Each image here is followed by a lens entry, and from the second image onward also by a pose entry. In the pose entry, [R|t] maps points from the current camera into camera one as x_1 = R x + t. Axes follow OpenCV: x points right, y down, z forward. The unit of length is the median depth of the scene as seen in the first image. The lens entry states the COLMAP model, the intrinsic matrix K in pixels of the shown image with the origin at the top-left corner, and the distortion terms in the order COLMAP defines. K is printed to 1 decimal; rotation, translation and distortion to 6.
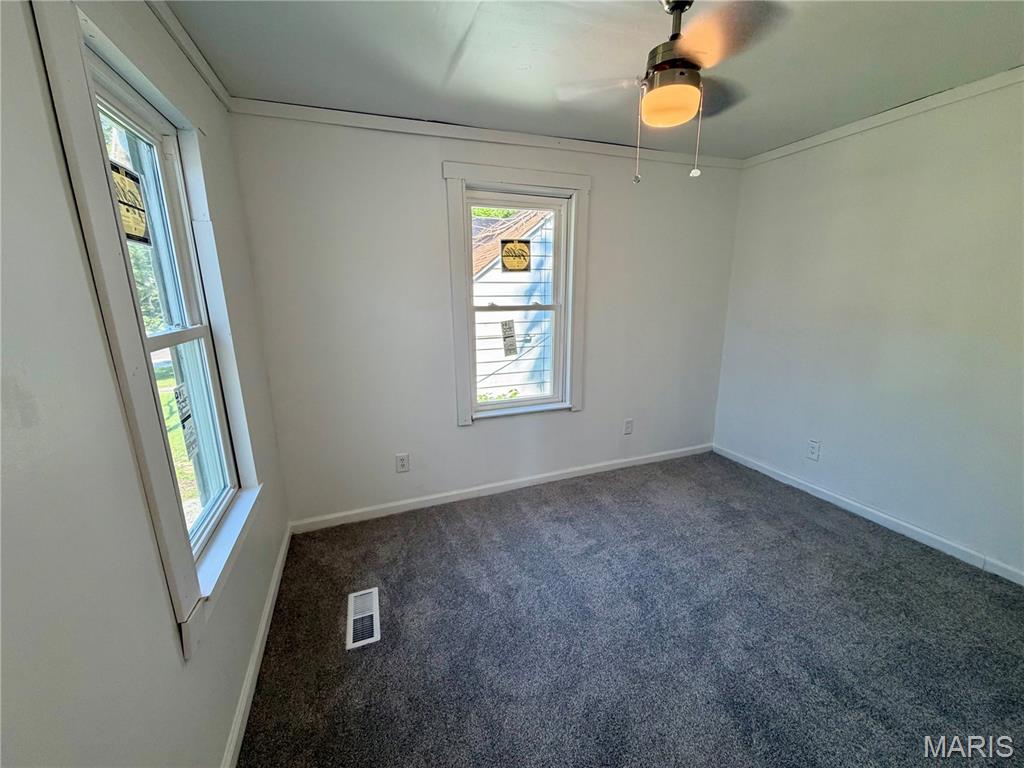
lens RADIAL K [[407.9, 0, 508.5], [0, 407.9, 384.5], [0, 0, 1]] dist [0.000493, 0.000531]
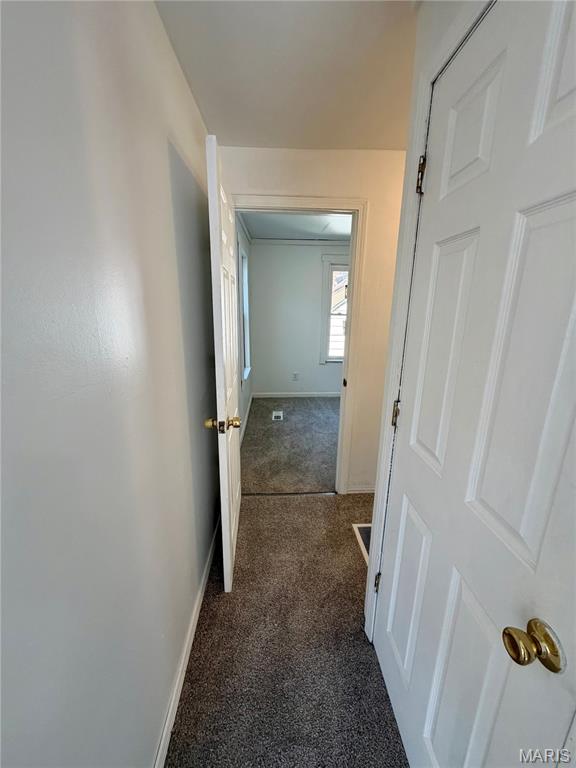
lens RADIAL K [[306.0, 0, 288.0], [0, 306.0, 384.0], [0, 0, 1]] dist [0.000493, 0.000531]
pose [[0.951197, 0.099355, -0.292152, 0.290123], [-0.094888, 0.995052, 0.029458, 0.227506], [0.293633, -0.000298, 0.955918, -0.932055]]
